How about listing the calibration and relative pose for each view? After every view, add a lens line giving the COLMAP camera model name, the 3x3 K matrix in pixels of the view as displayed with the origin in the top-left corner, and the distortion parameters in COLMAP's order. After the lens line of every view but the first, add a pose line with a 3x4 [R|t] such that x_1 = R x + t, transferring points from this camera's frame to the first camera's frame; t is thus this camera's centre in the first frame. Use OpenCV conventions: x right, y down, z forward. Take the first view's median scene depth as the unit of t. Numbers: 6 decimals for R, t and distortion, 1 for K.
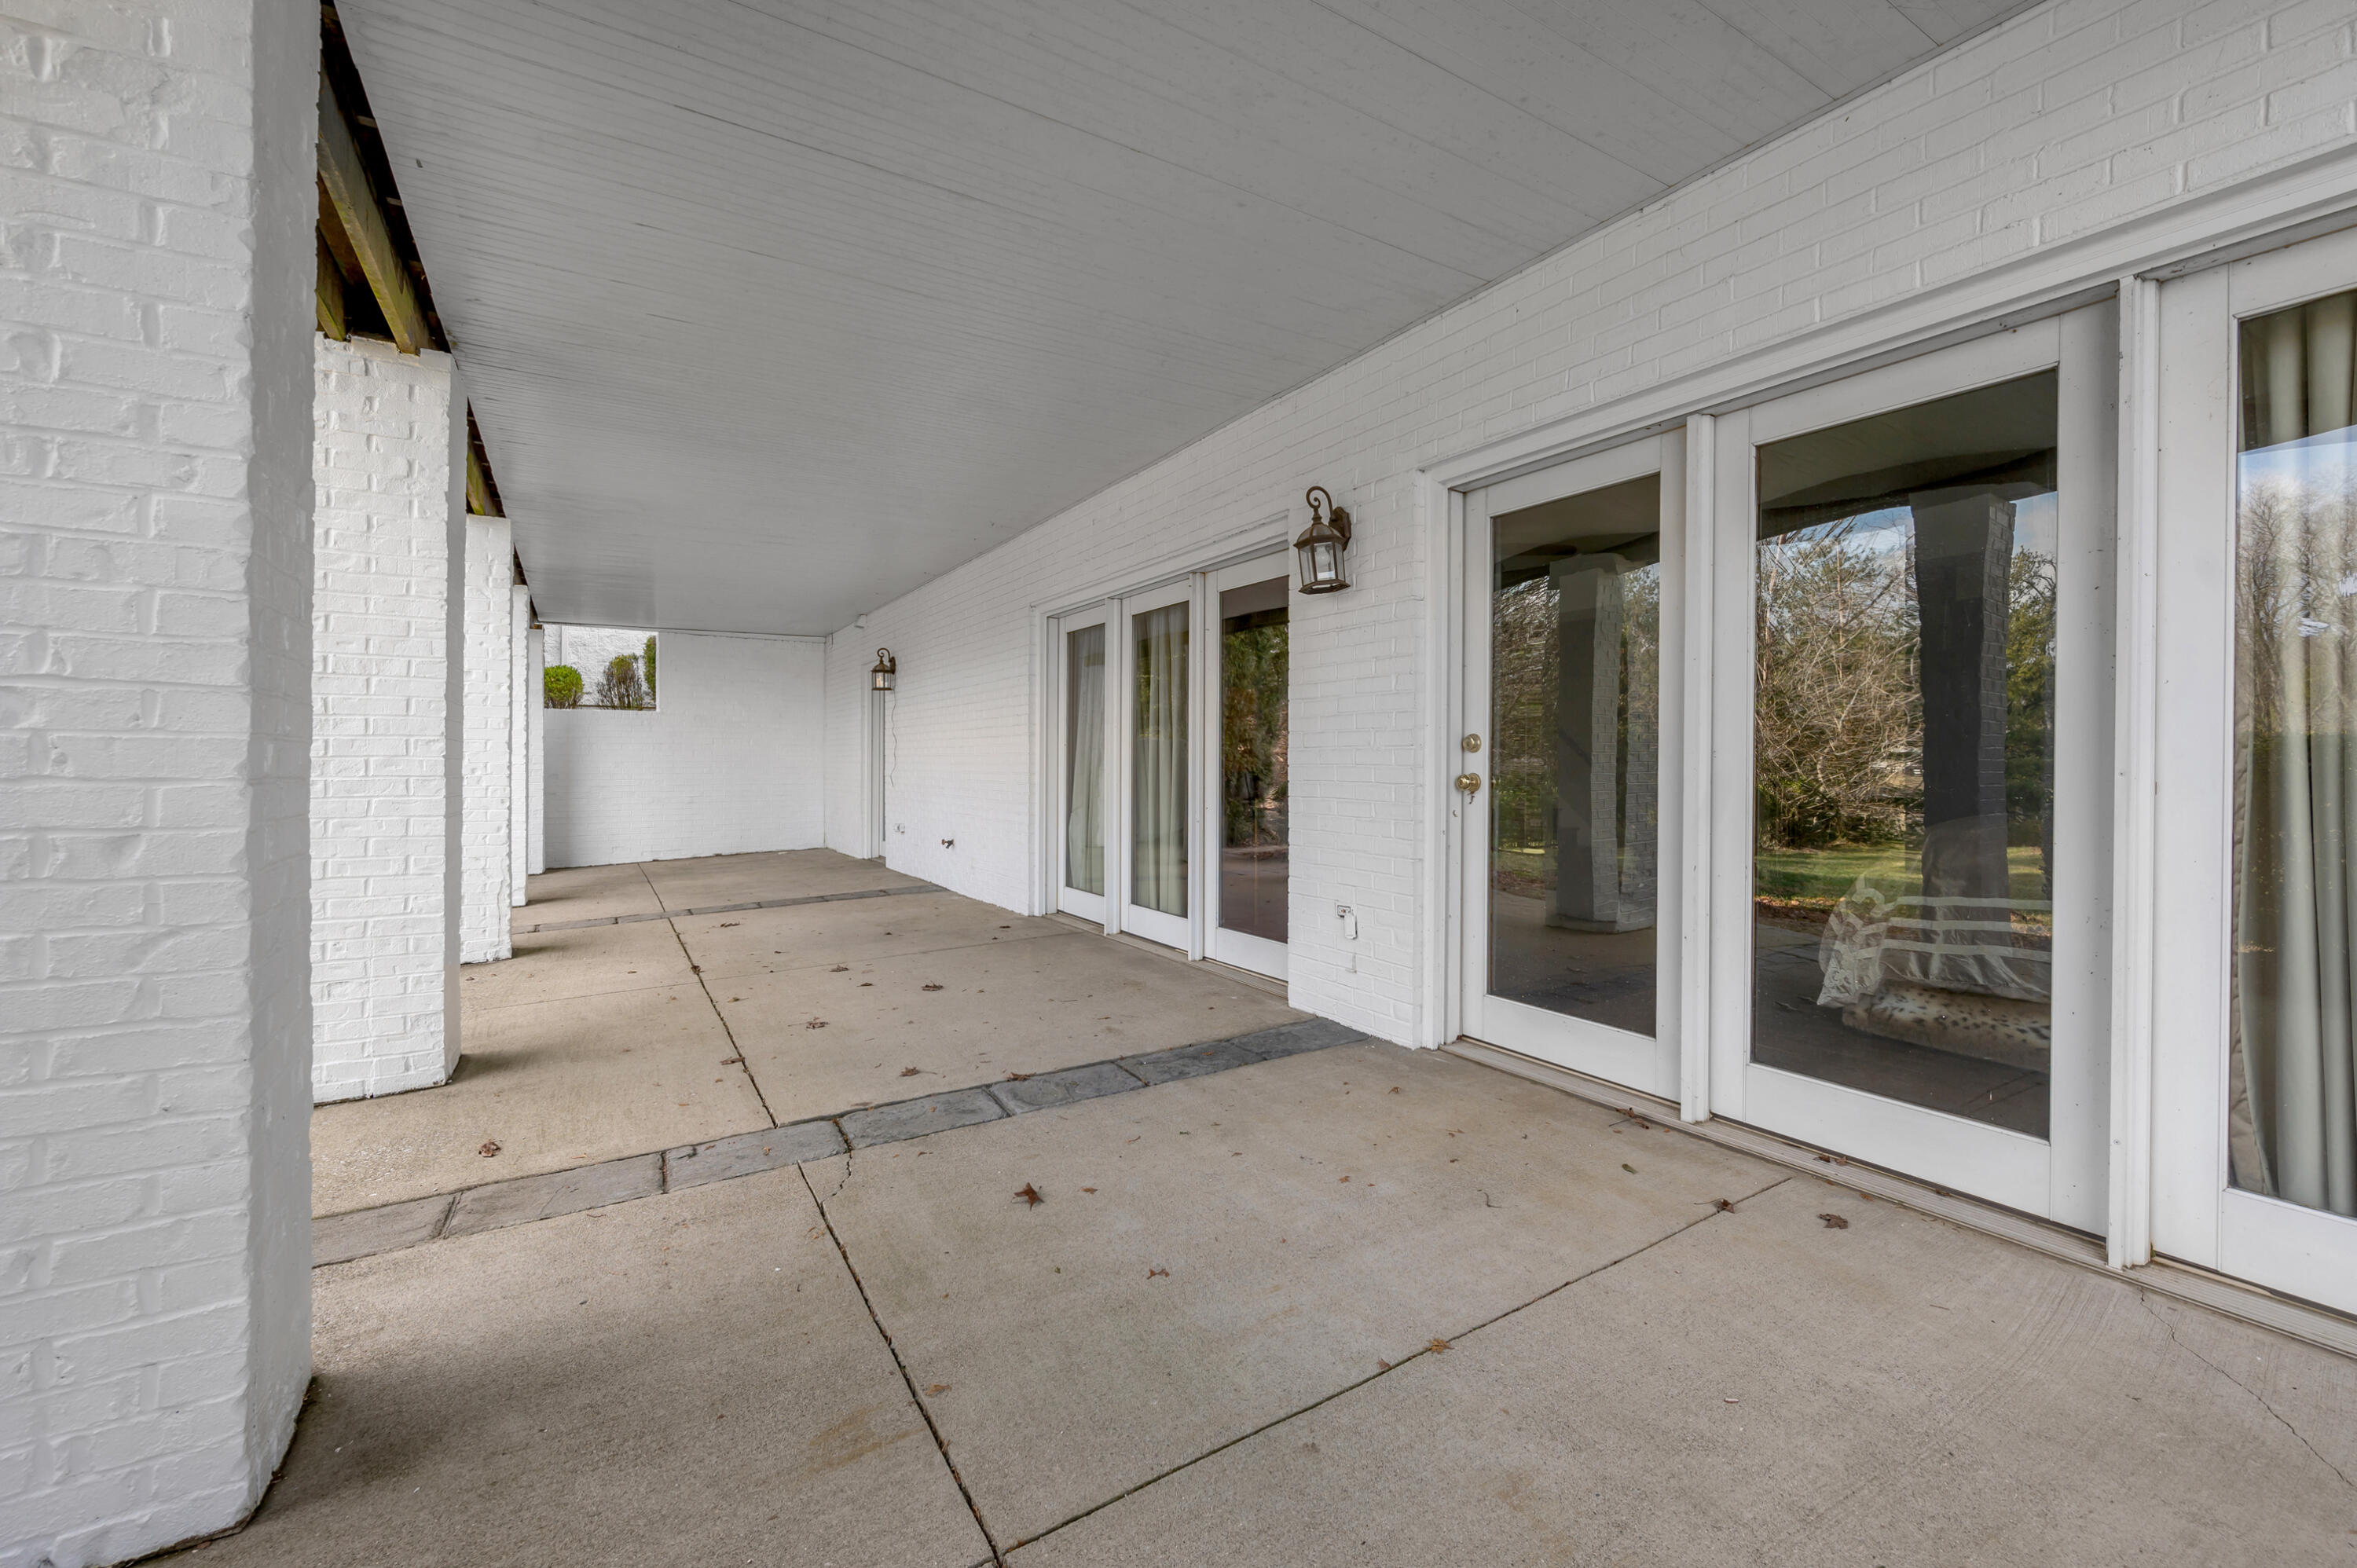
lens RADIAL K [[965.2, 0, 1192.4], [0, 965.2, 778.7], [0, 0, 1]] dist [-0.003253, -0.000218]
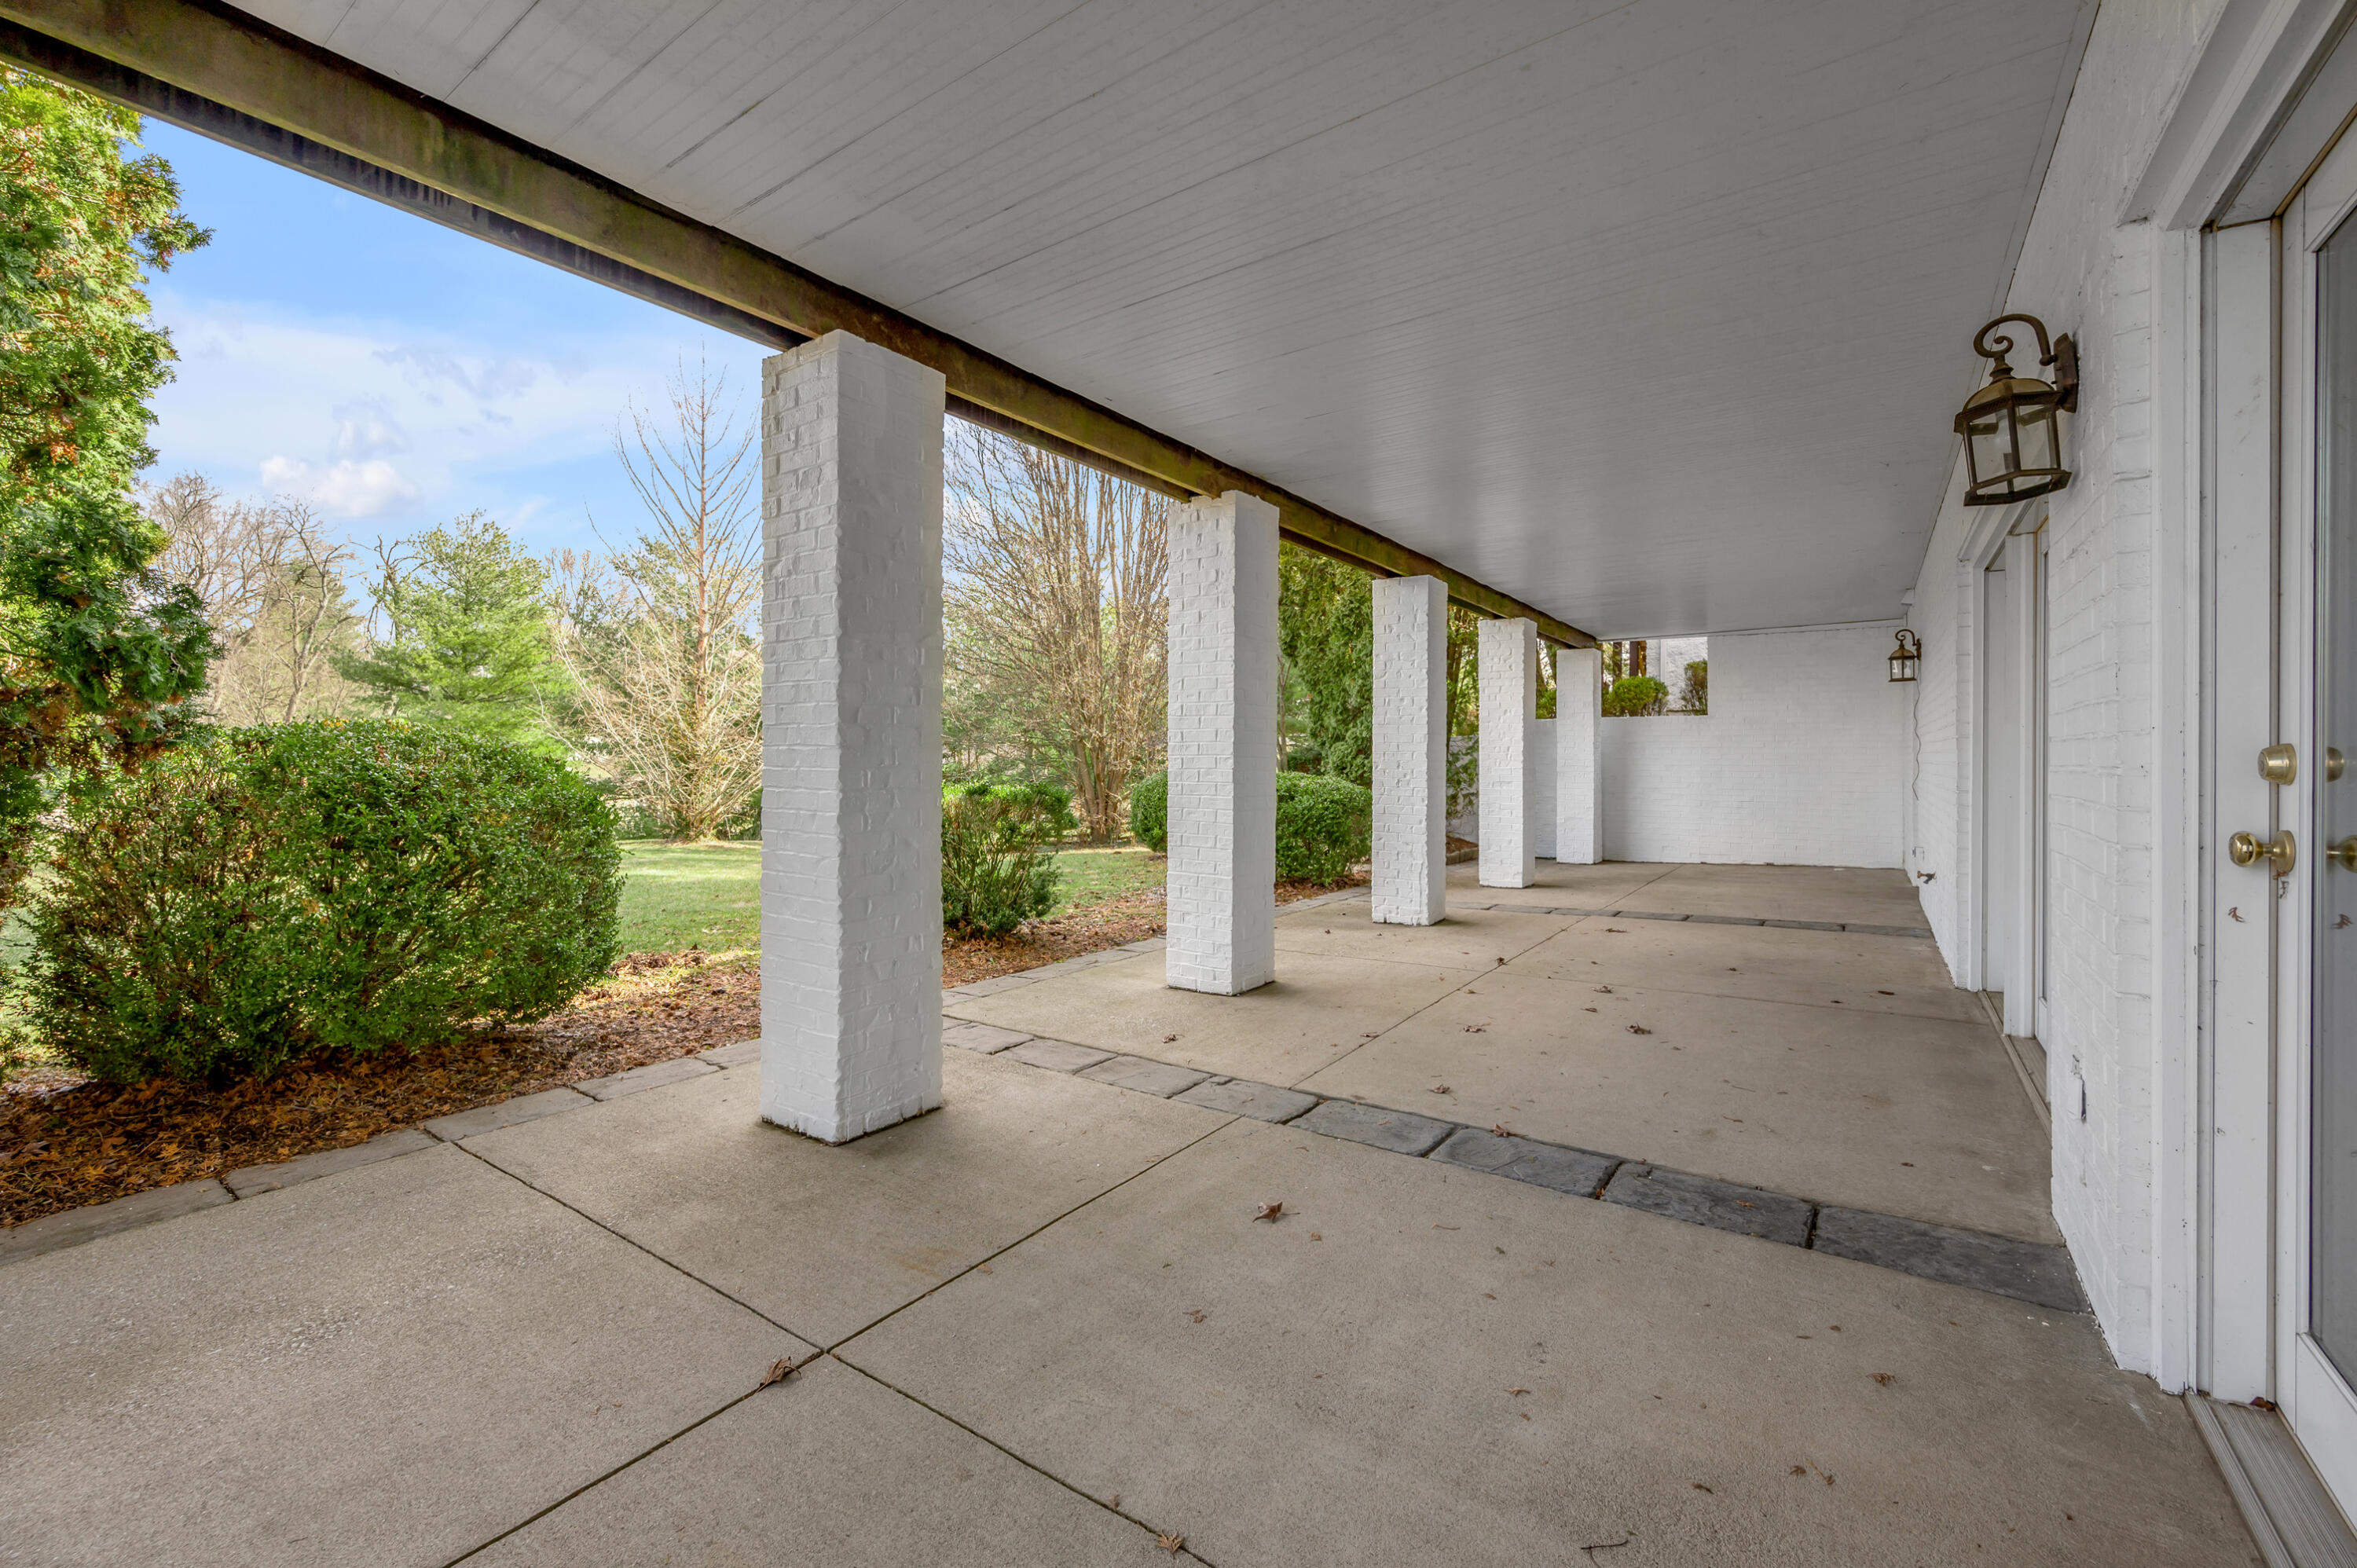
lens RADIAL K [[965.2, 0, 1193.8], [0, 965.2, 761.5], [0, 0, 1]] dist [-0.003253, -0.000218]
pose [[0.394801, 0.004742, -0.918754, 0.566815], [-0.019160, 0.999812, -0.003073, -0.030054], [0.918567, 0.018817, 0.394817, 0.396679]]
